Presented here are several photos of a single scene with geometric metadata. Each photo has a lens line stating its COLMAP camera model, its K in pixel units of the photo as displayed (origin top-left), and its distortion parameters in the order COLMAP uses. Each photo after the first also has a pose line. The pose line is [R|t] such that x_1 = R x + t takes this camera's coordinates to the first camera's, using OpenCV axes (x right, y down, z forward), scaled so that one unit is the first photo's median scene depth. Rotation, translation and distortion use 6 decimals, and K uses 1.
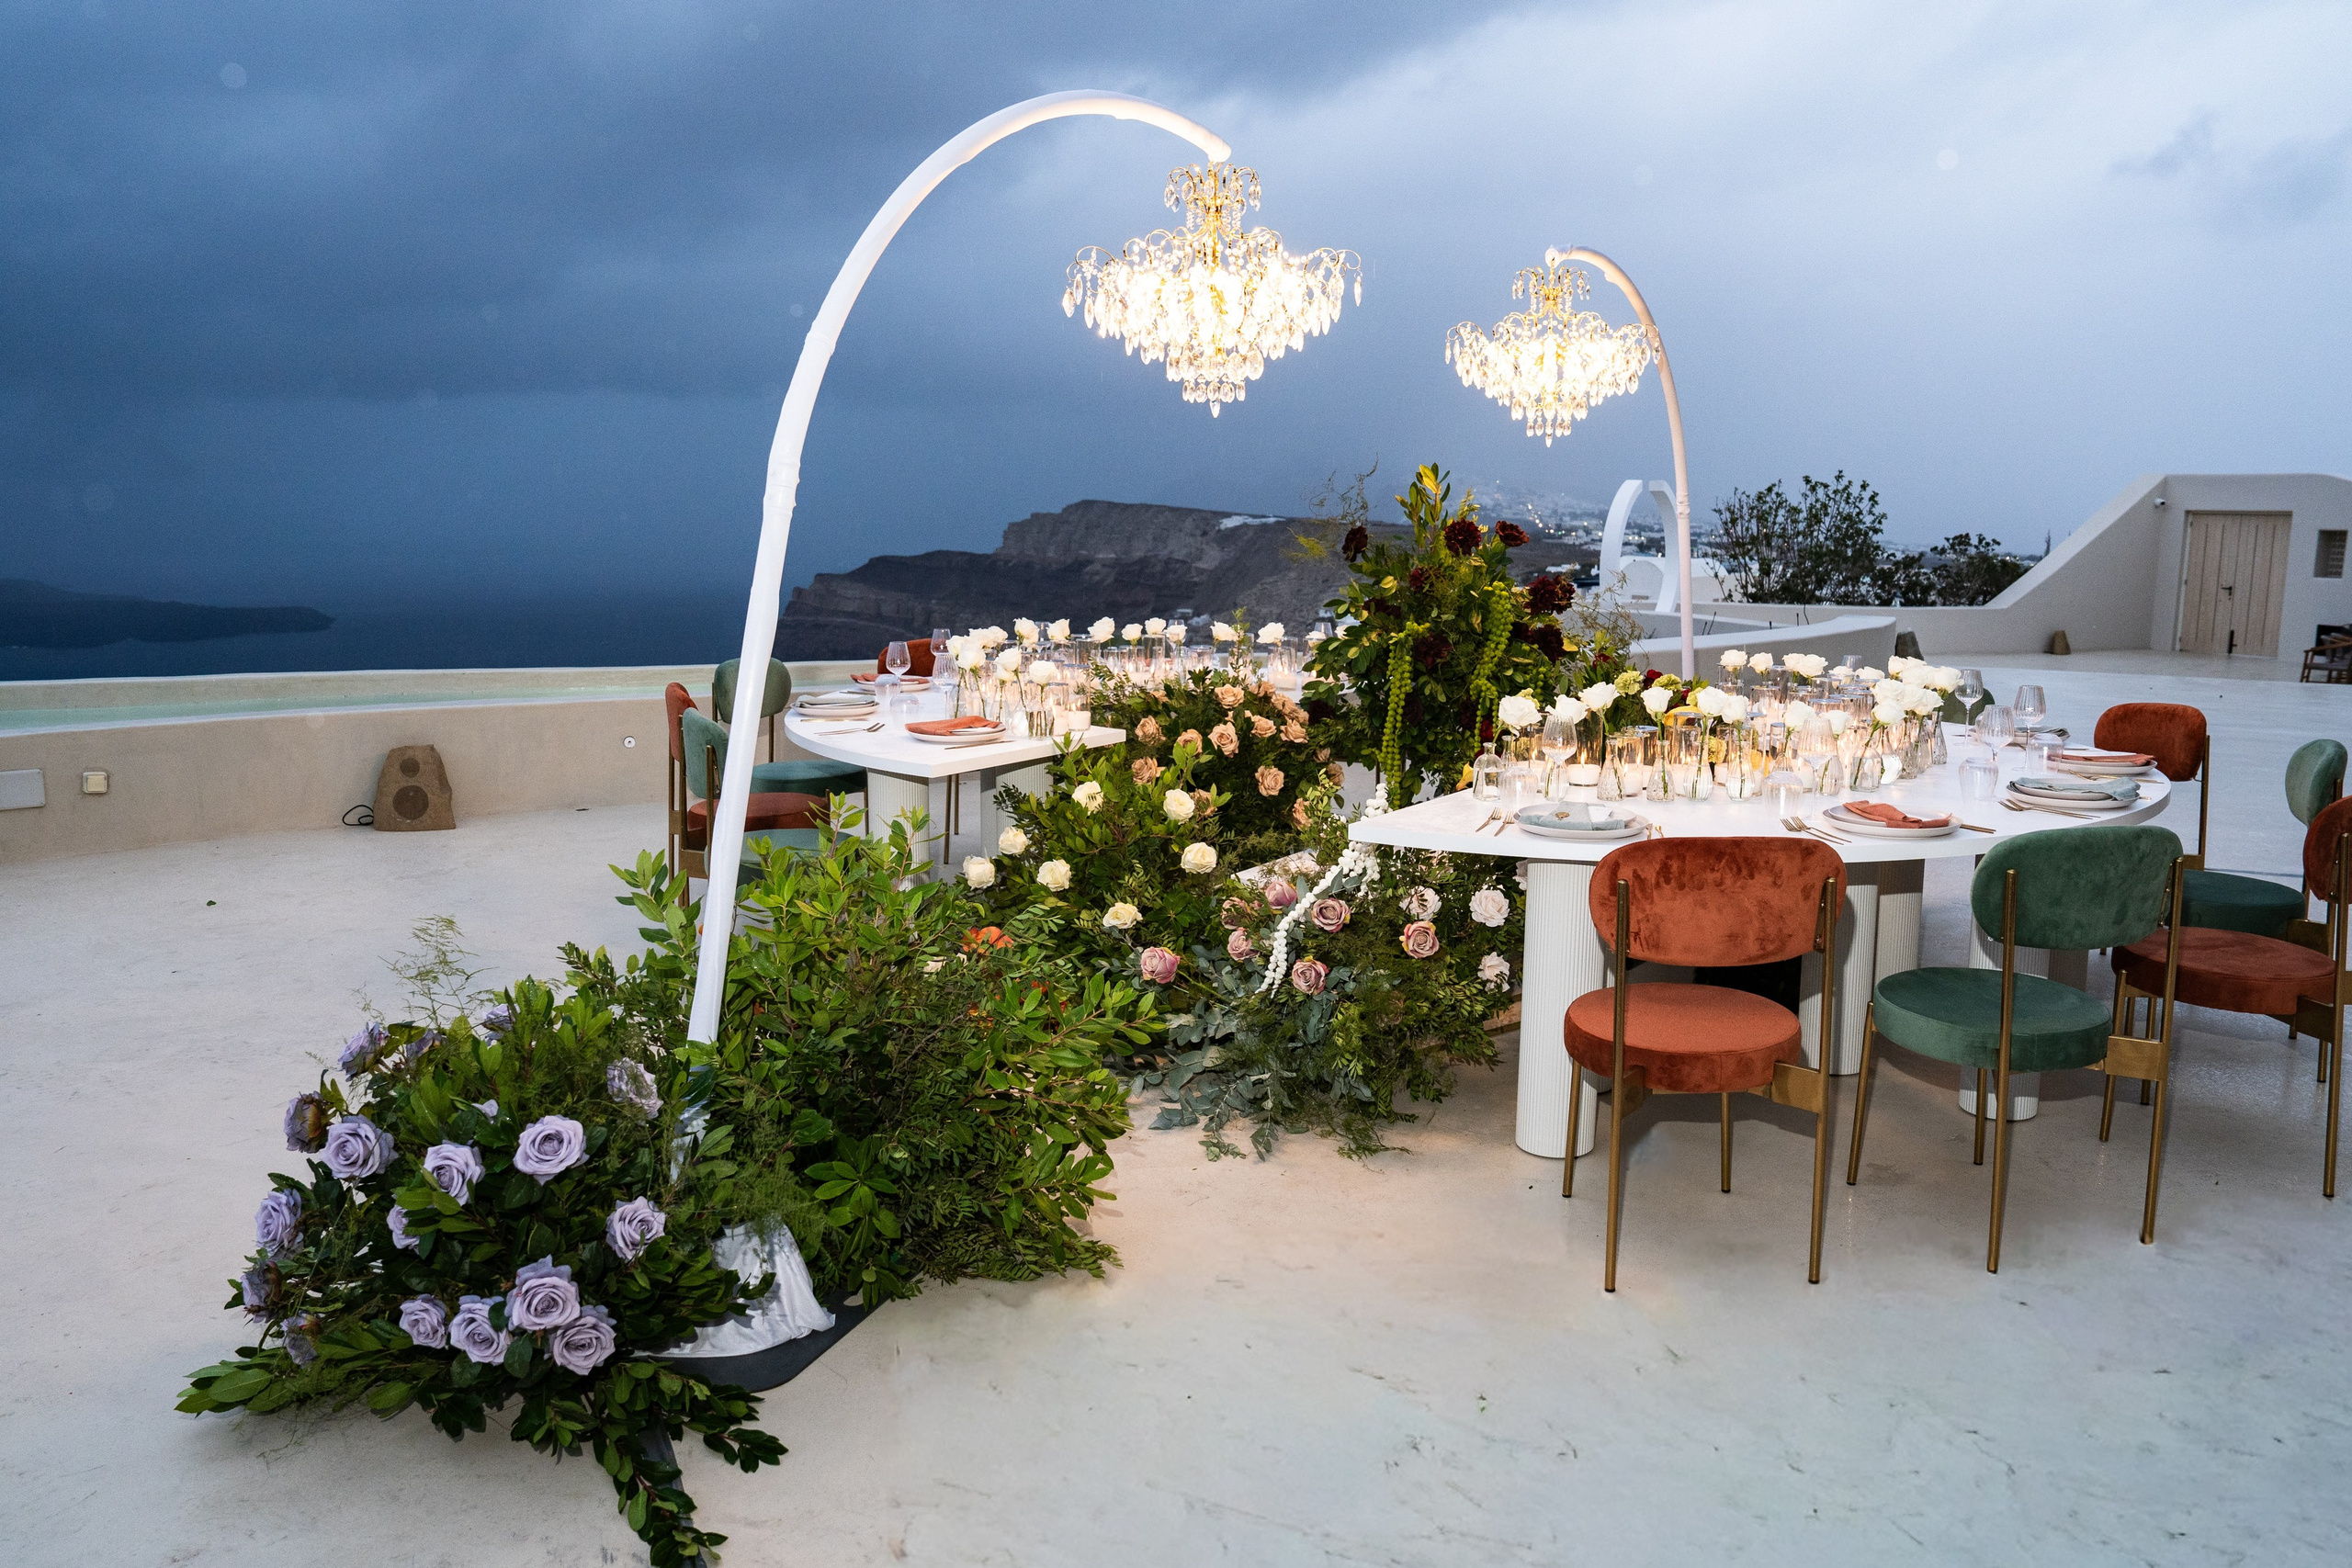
lens RADIAL K [[1629.9, 0, 1176.0], [0, 1629.9, 784.0], [0, 0, 1]] dist [-0.119297, 0.000676]
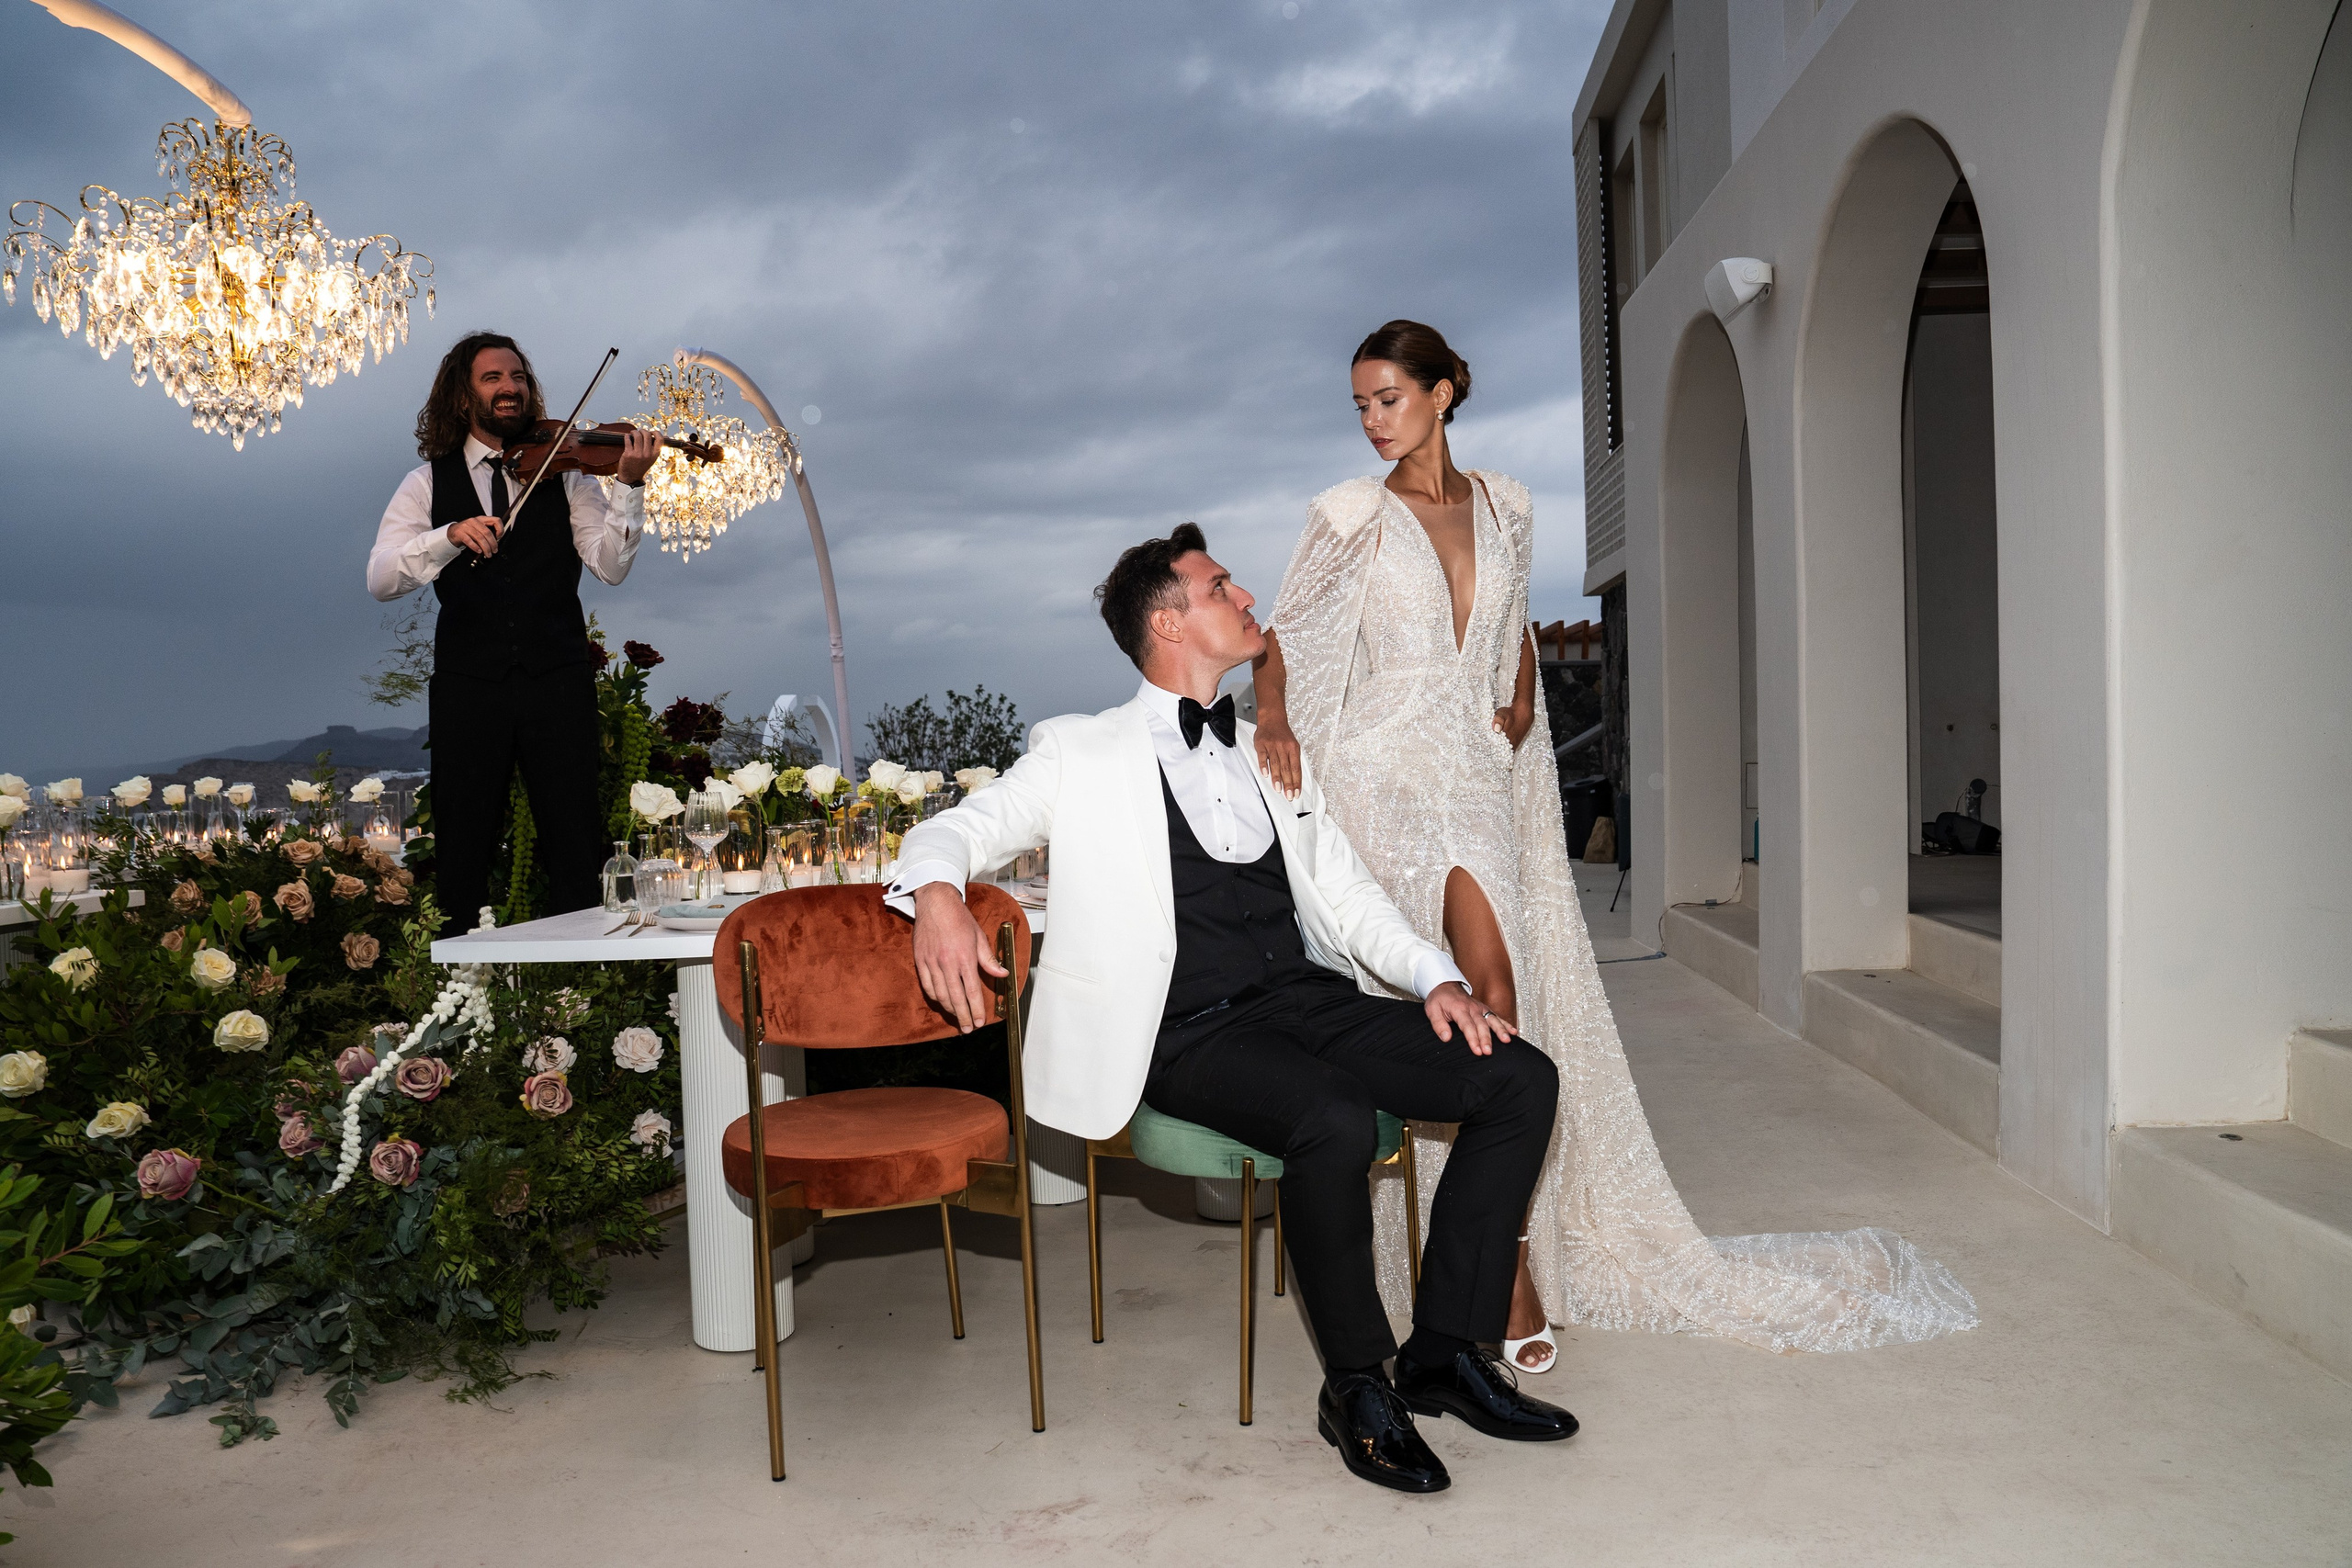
lens RADIAL K [[1579.0, 0, 1114.9], [0, 1579.0, 781.4], [0, 0, 1]] dist [-0.027455, 0.004326]
pose [[0.888827, -0.032780, 0.457069, 0.049203], [0.098816, 0.987682, -0.121326, 0.061854], [-0.447462, 0.153003, 0.881117, 0.174517]]
